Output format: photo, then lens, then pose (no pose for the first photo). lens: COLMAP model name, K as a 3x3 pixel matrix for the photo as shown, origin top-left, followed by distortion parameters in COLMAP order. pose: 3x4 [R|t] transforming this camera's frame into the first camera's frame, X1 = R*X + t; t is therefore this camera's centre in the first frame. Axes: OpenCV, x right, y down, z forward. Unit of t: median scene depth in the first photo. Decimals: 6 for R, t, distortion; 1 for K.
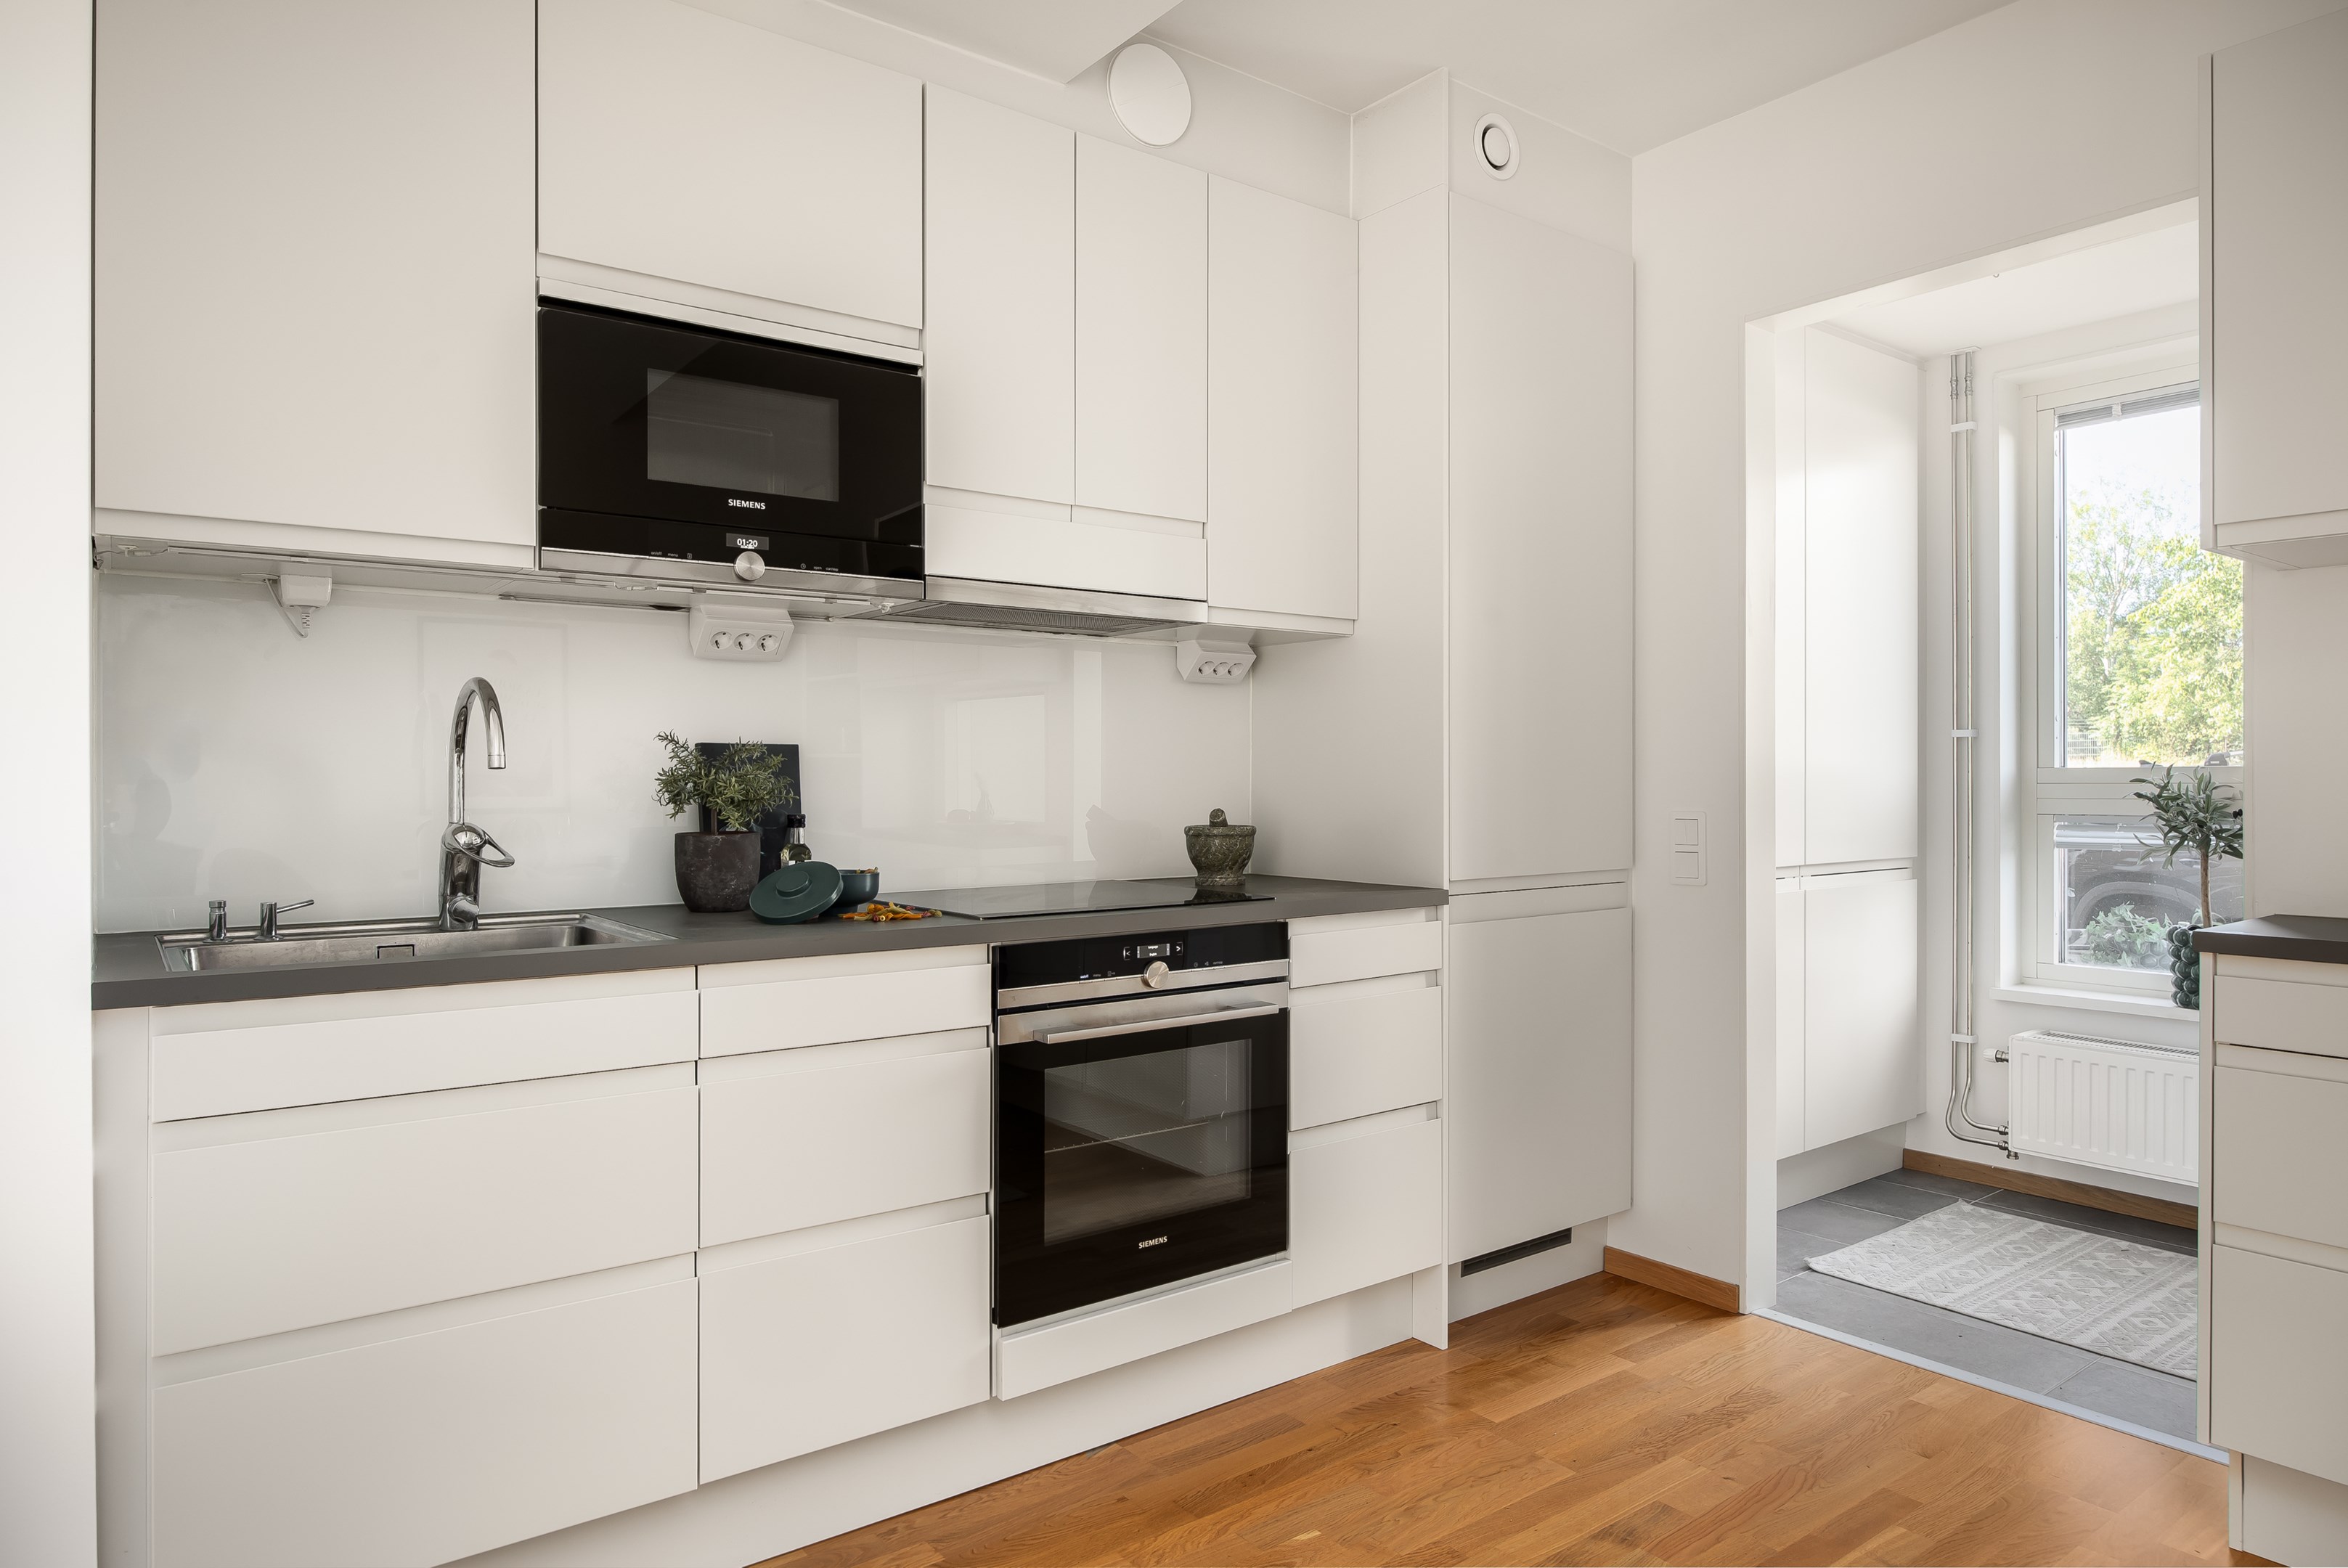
lens RADIAL K [[1428.5, 0, 1174.0], [0, 1428.5, 784.0], [0, 0, 1]] dist [-0.009173, 0.000162]
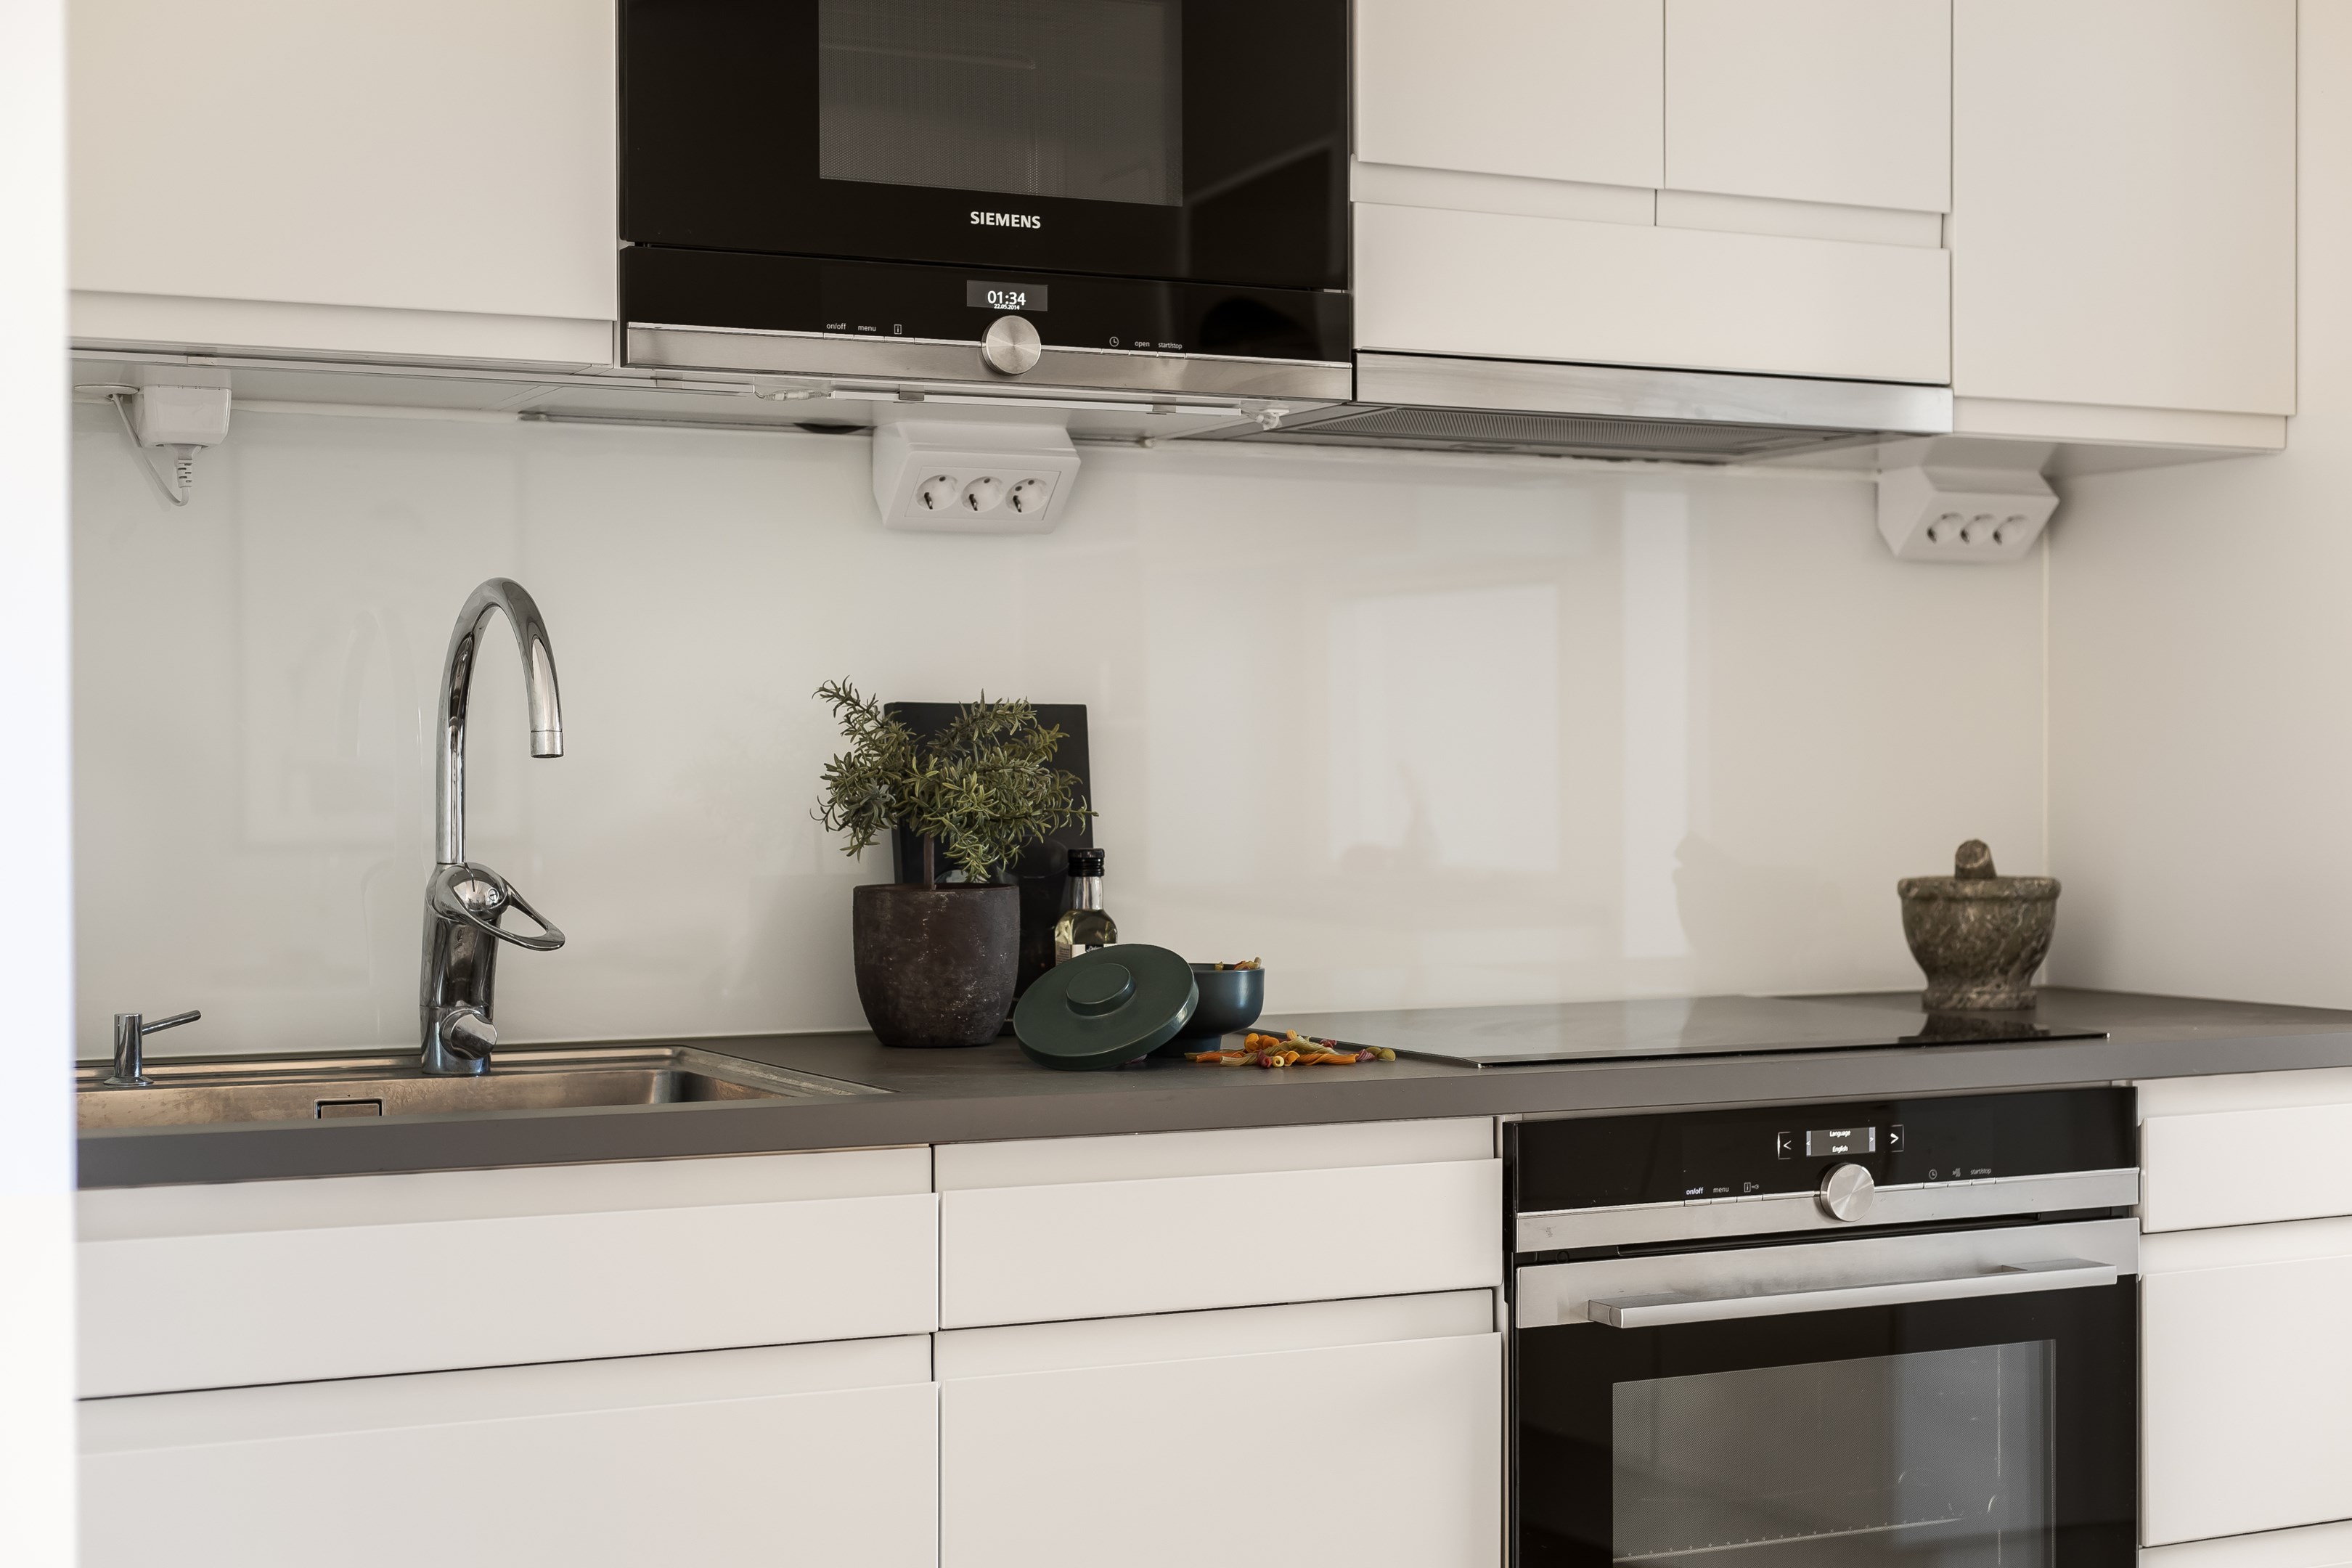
lens RADIAL K [[3455.3, 0, 1176.0], [0, 3455.3, 784.0], [0, 0, 1]] dist [0.015223, -0.007274]
pose [[0.983027, -0.001712, -0.183455, -0.019904], [0.001425, 0.999998, -0.001693, 0.001218], [0.183457, 0.001402, 0.983027, -0.149188]]
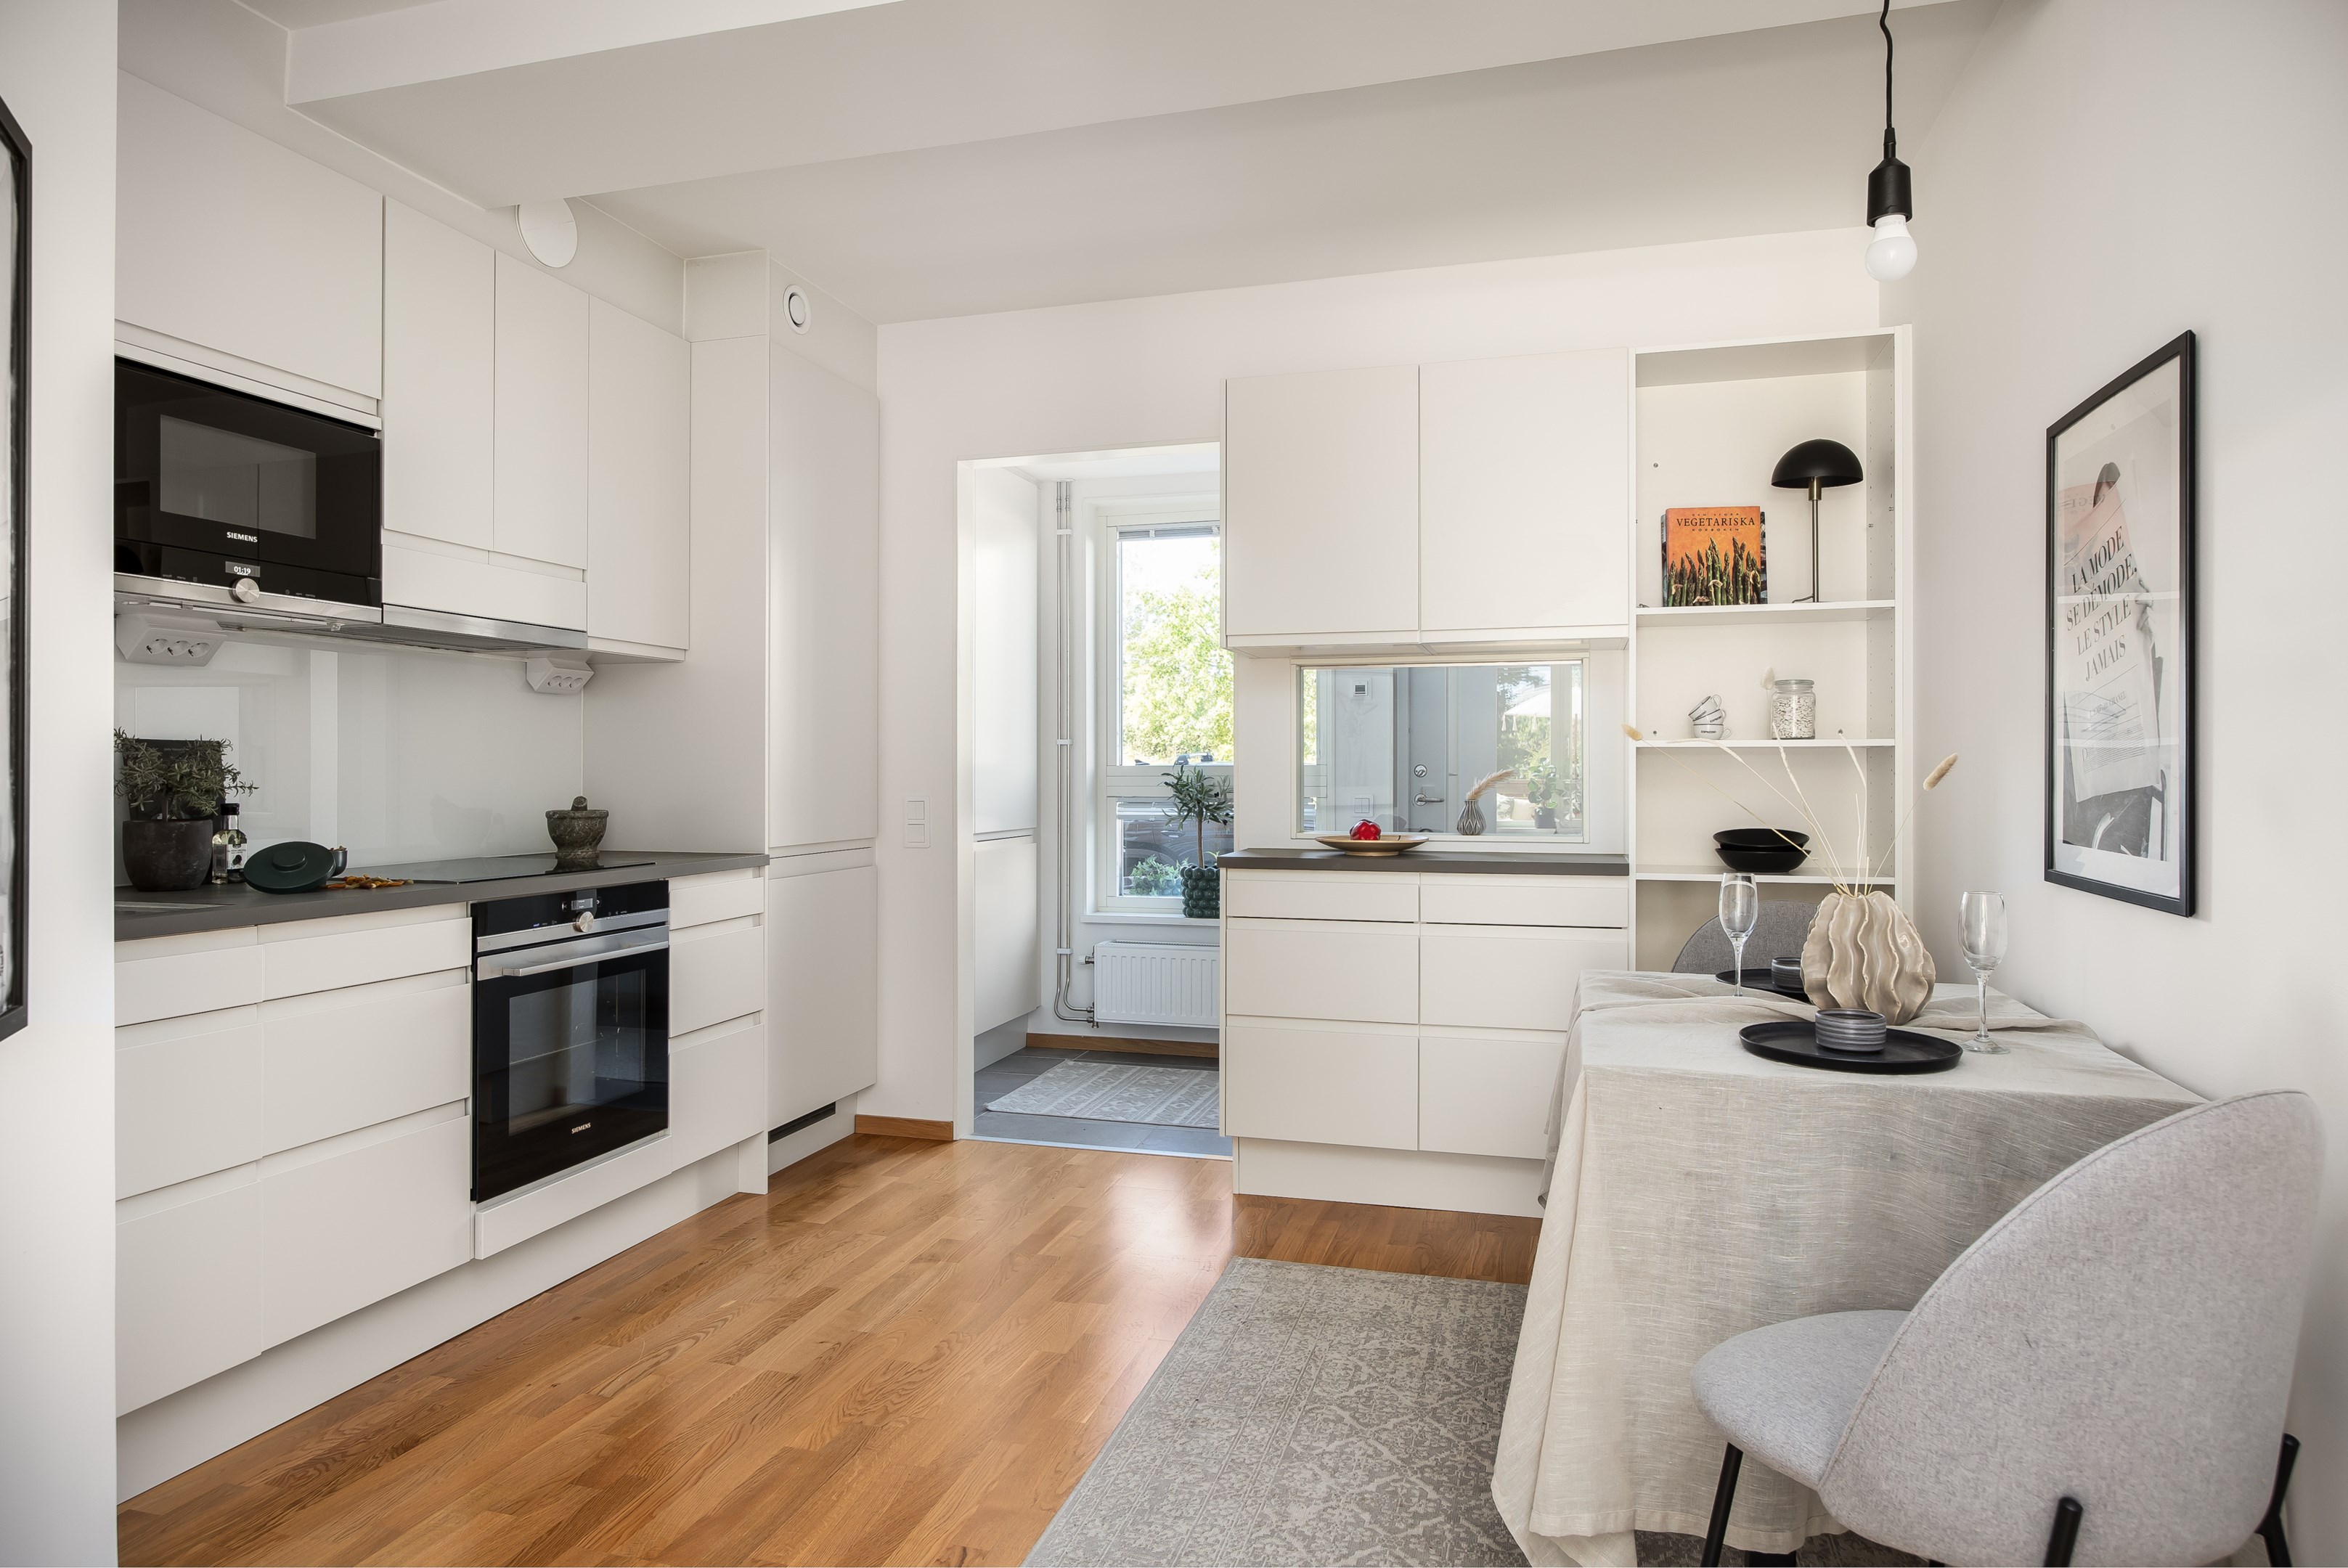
lens RADIAL K [[1408.9, 0, 1174.0], [0, 1408.9, 784.0], [0, 0, 1]] dist [-0.000545, -0.000226]
pose [[0.799916, -0.003809, 0.600100, -0.343976], [0.001329, 0.999989, 0.004575, 0.001783], [-0.600111, -0.002862, 0.799912, -0.344276]]
